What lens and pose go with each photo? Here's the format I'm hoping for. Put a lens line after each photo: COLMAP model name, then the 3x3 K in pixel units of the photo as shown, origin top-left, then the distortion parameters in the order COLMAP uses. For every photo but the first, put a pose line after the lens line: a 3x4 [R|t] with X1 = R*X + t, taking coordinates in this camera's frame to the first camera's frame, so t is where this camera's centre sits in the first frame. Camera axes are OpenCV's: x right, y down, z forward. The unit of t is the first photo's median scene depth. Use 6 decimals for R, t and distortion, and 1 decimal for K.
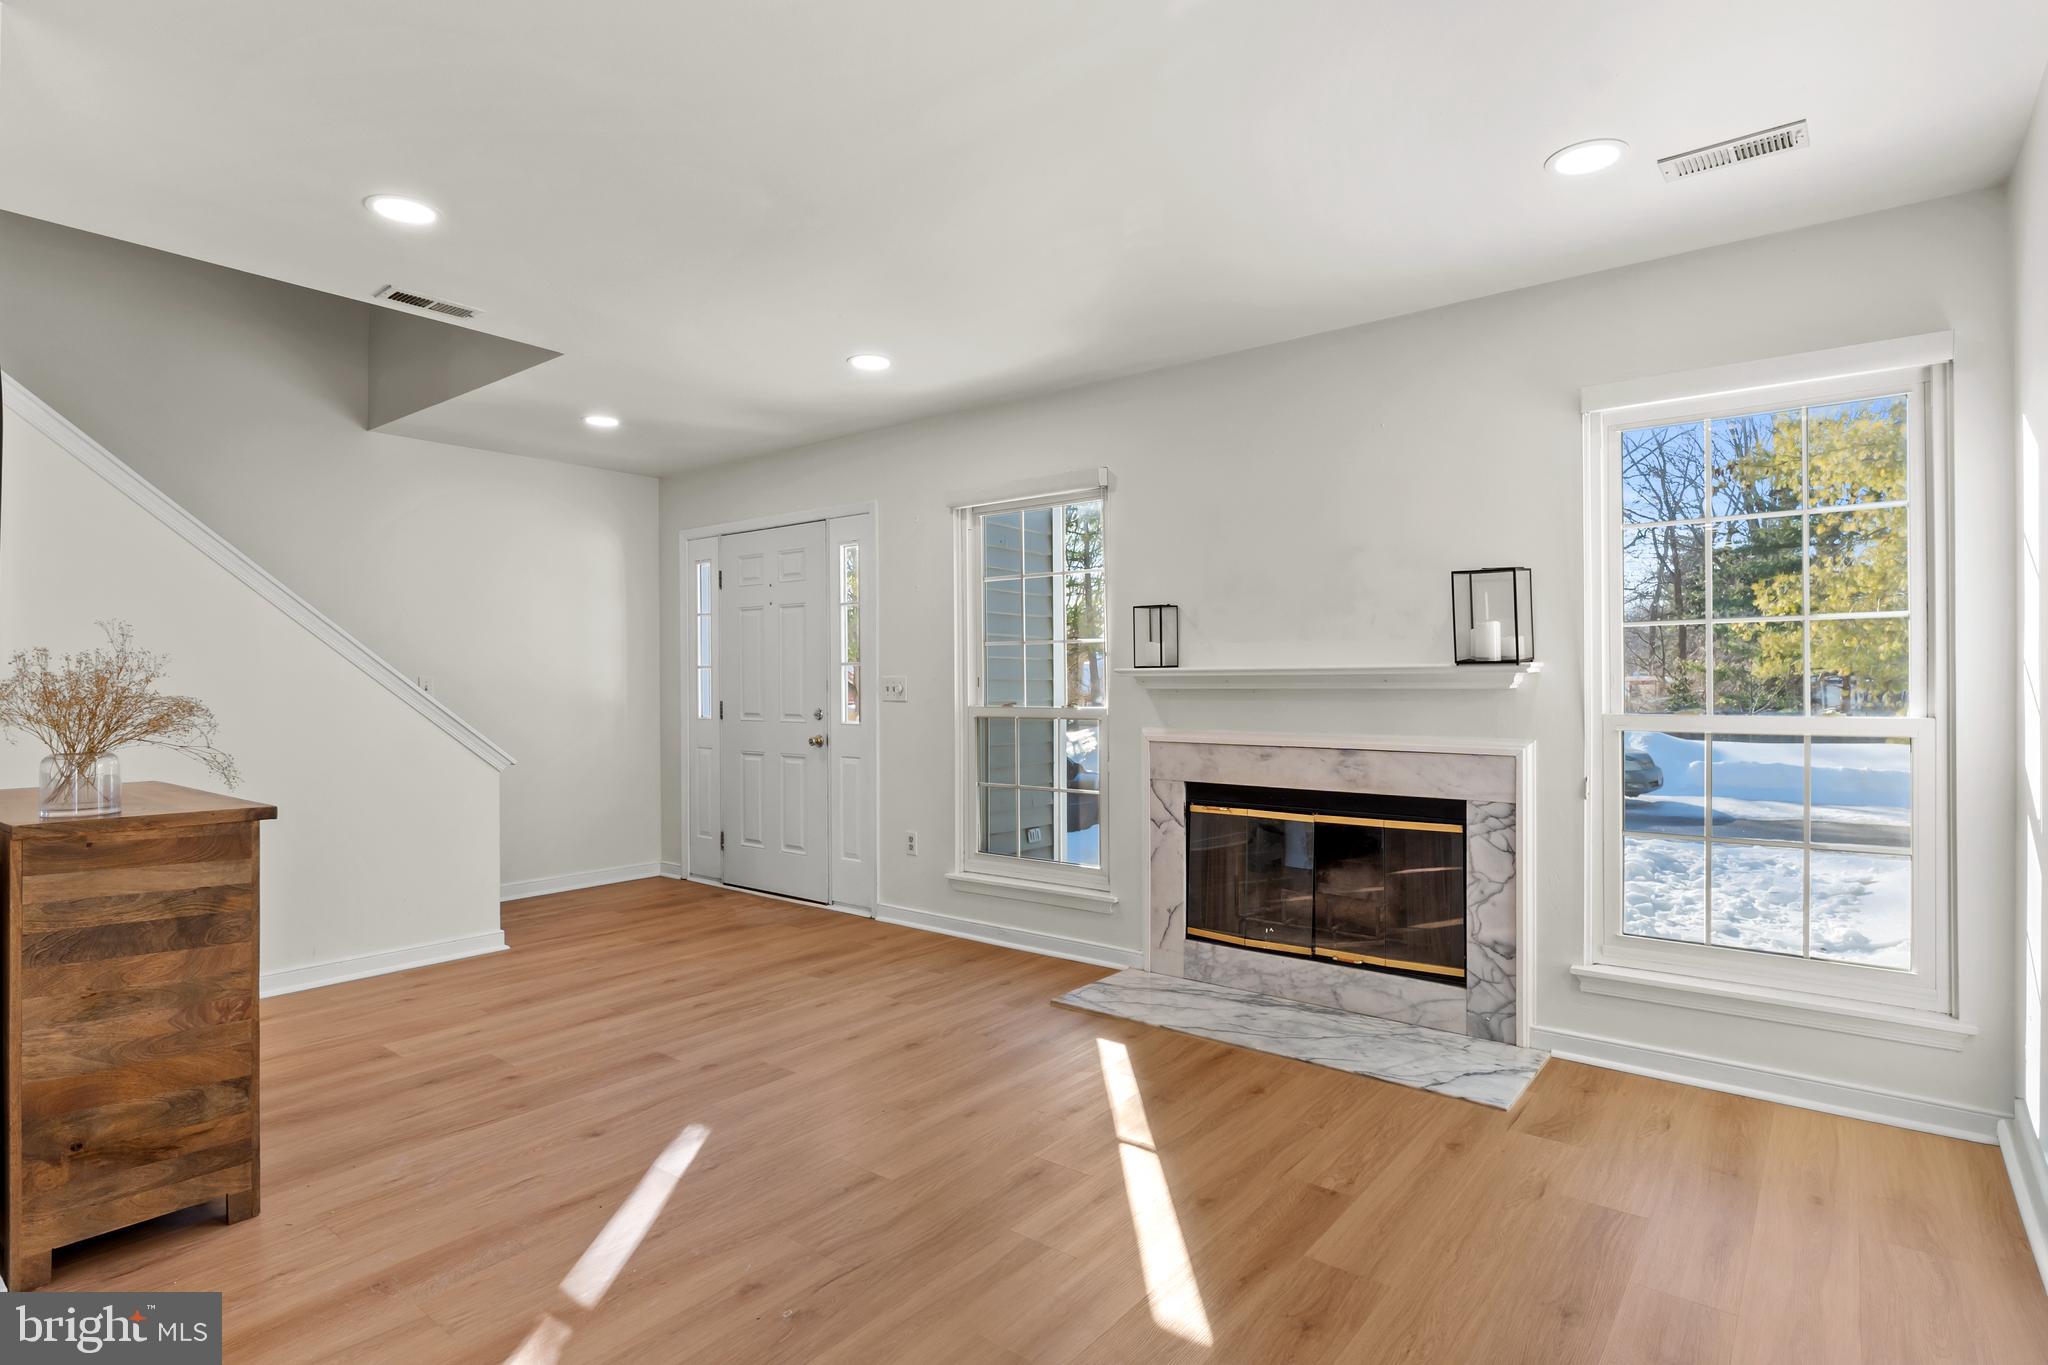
lens RADIAL K [[1031.2, 0, 1016.1], [0, 1031.2, 675.4], [0, 0, 1]] dist [-0.005669, -0.001082]
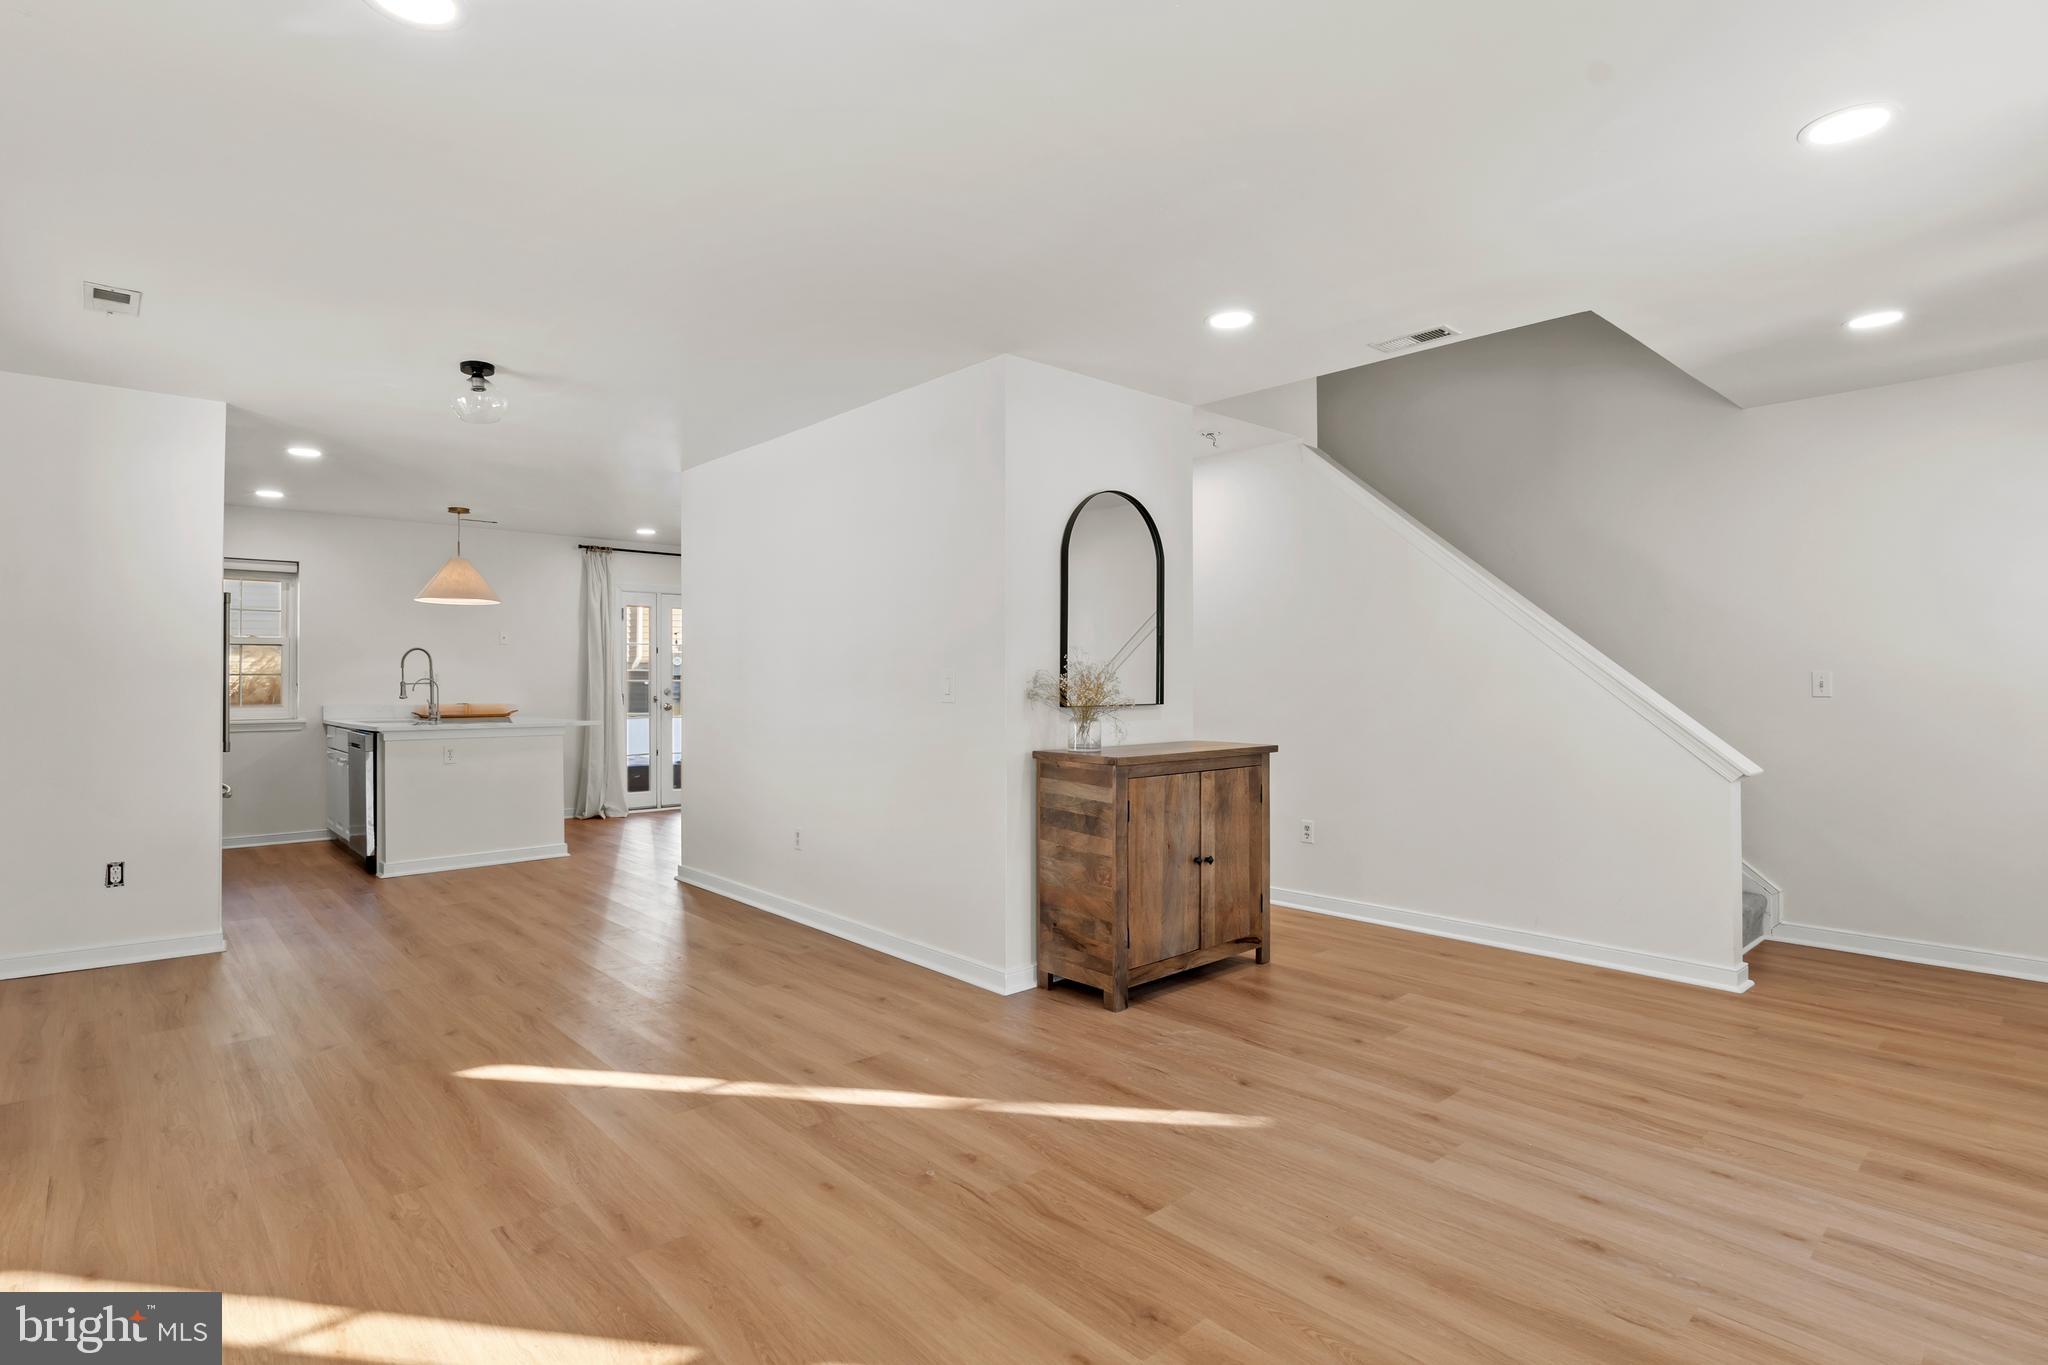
lens RADIAL K [[1010.7, 0, 1019.1], [0, 1010.7, 670.8], [0, 0, 1]] dist [-0.006000, 0.001361]
pose [[-0.149417, -0.005205, -0.988761, 0.581955], [0.006975, 0.999956, -0.006318, 0.001953], [0.988750, -0.007840, -0.149374, 0.752215]]
